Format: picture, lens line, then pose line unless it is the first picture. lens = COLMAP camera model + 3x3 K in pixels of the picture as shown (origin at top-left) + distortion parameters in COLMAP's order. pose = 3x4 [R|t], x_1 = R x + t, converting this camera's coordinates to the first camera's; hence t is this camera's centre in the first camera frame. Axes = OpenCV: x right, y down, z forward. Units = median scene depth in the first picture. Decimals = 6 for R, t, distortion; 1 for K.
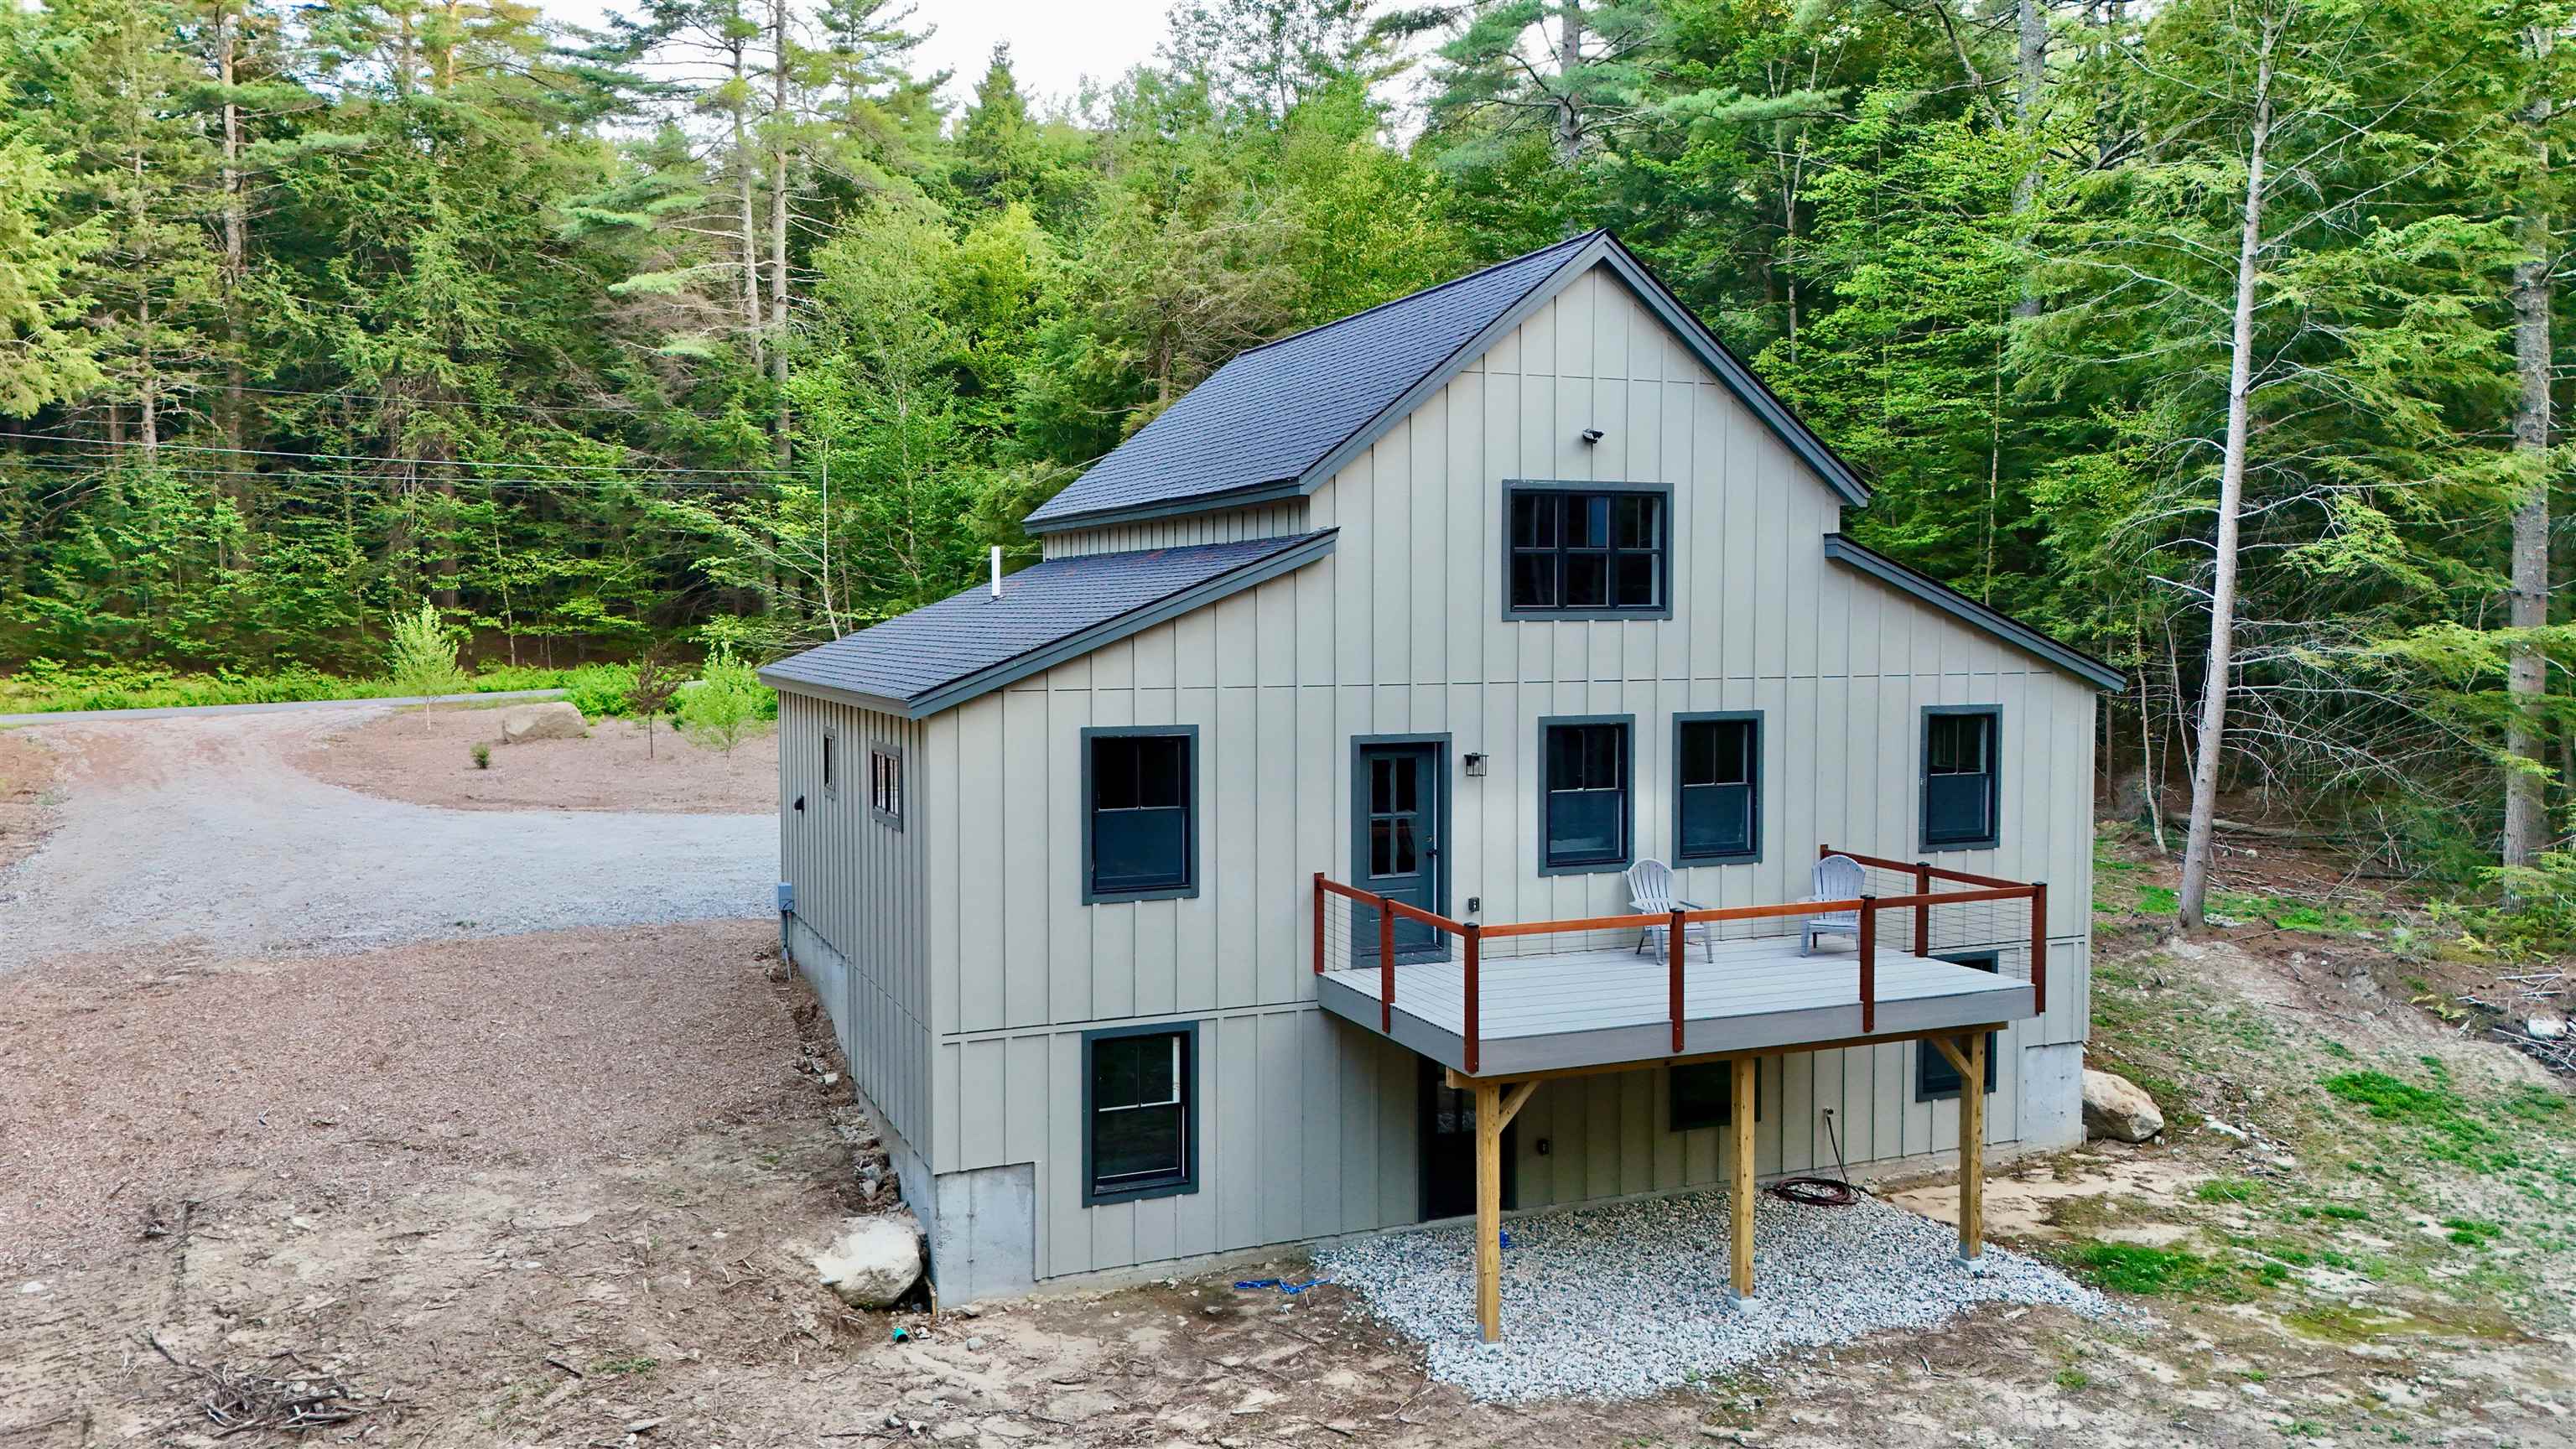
lens RADIAL K [[1918.4, 0, 1287.1], [0, 1918.4, 681.1], [0, 0, 1]] dist [0.032800, -0.002075]
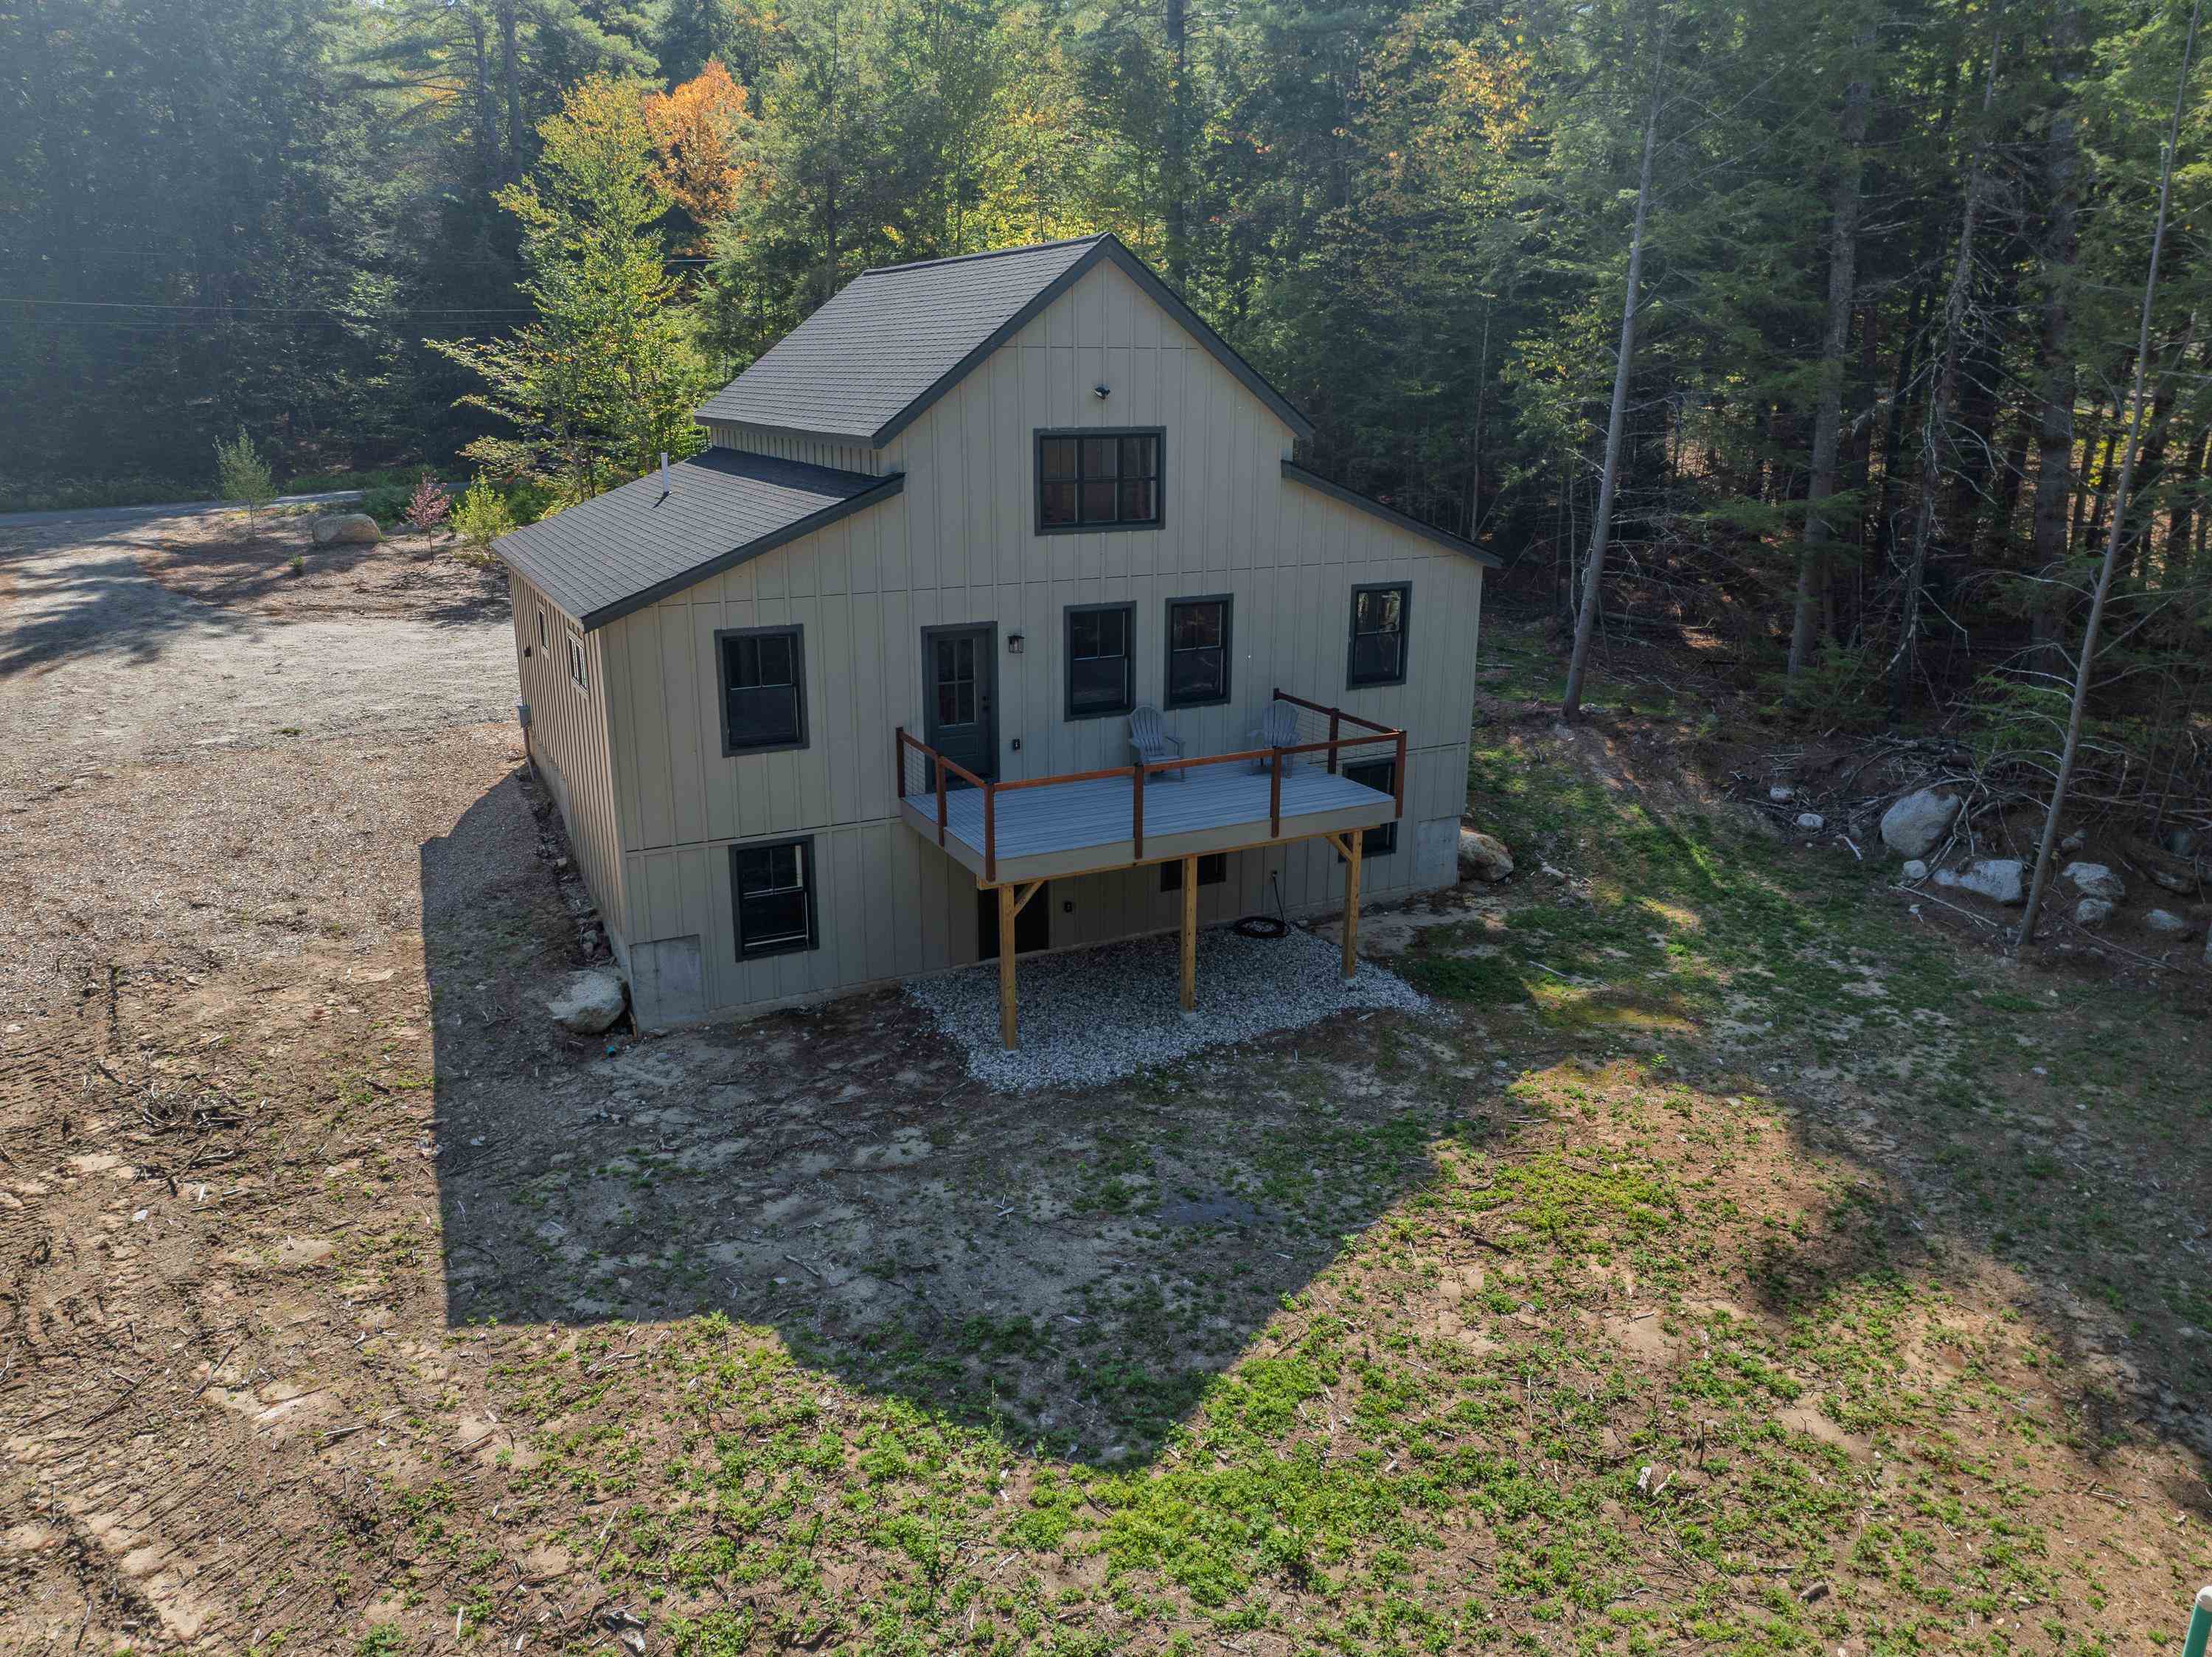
lens RADIAL K [[1556.6, 0, 1106.0], [0, 1556.6, 828.5], [0, 0, 1]] dist [-0.045368, 0.008838]
pose [[0.997652, -0.014016, 0.067030, 0.089602], [-0.003292, 0.967882, 0.251384, -0.111343], [-0.068401, -0.251015, 0.965564, -0.111192]]
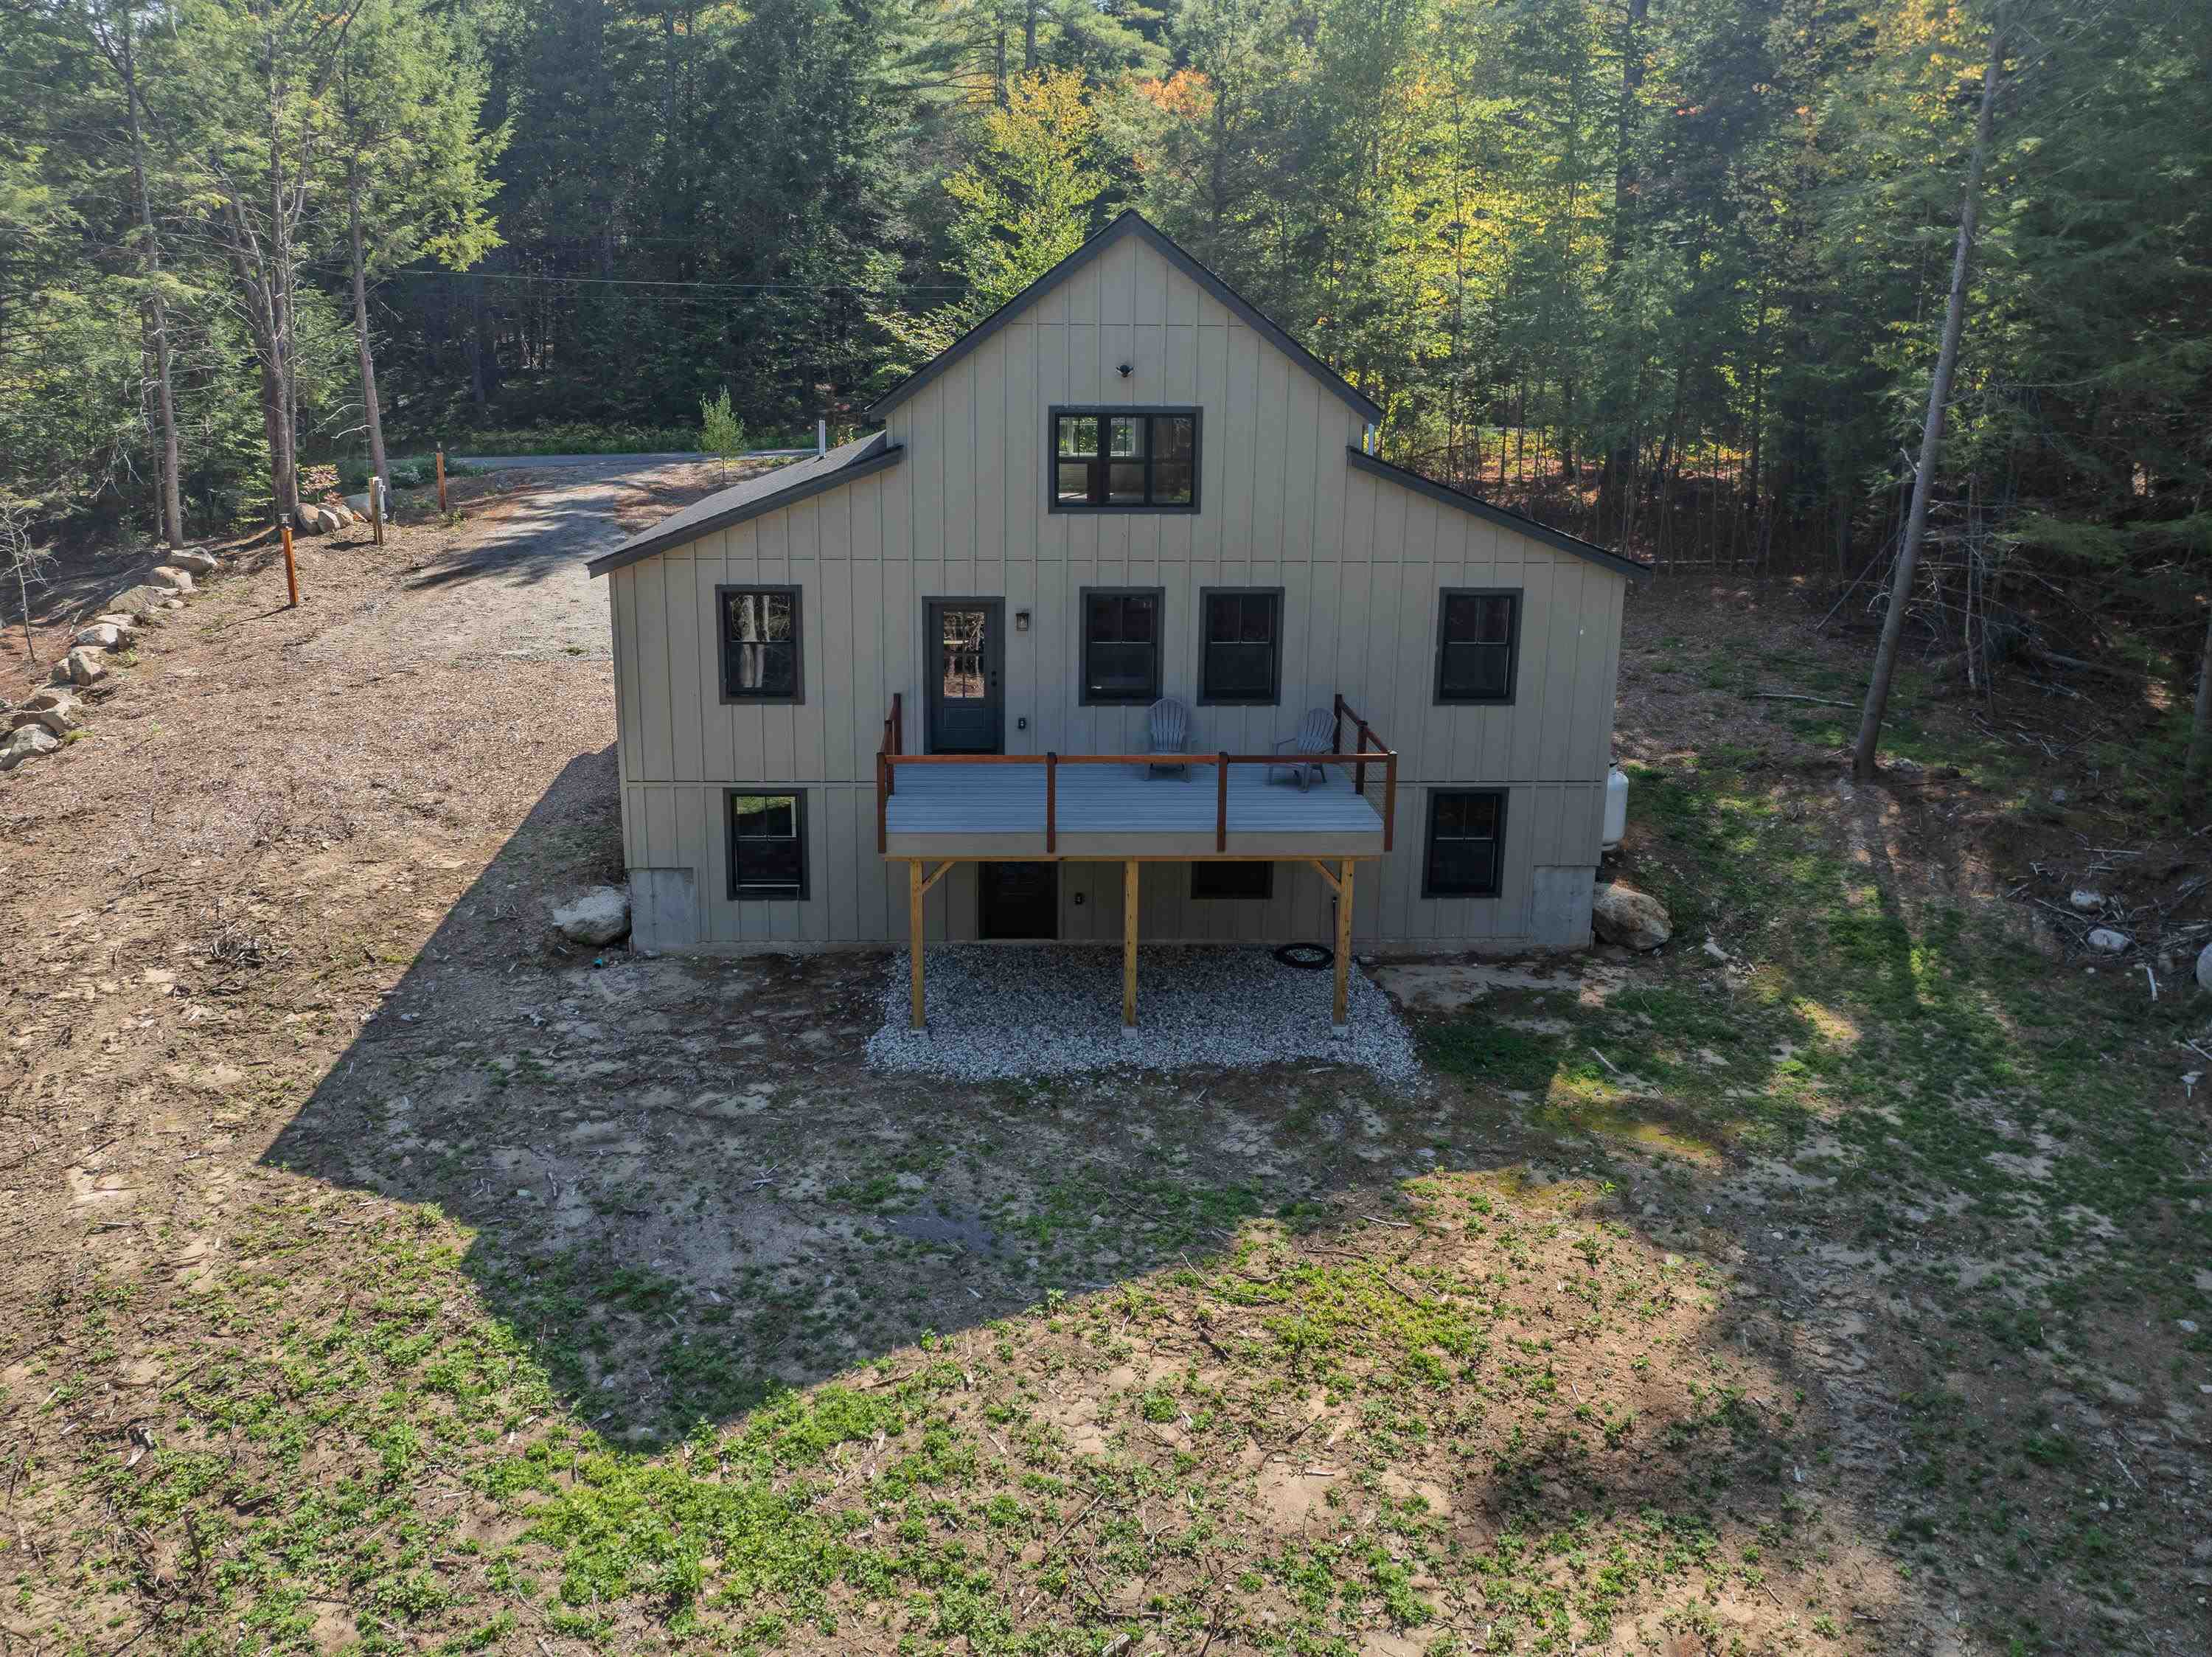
lens RADIAL K [[1597.5, 0, 1054.7], [0, 1597.5, 720.6], [0, 0, 1]] dist [-0.036704, 0.004777]
pose [[0.931416, 0.094679, -0.351425, 0.534732], [-0.023660, 0.979280, 0.201126, -0.116455], [0.363186, -0.179018, 0.914357, -0.022642]]
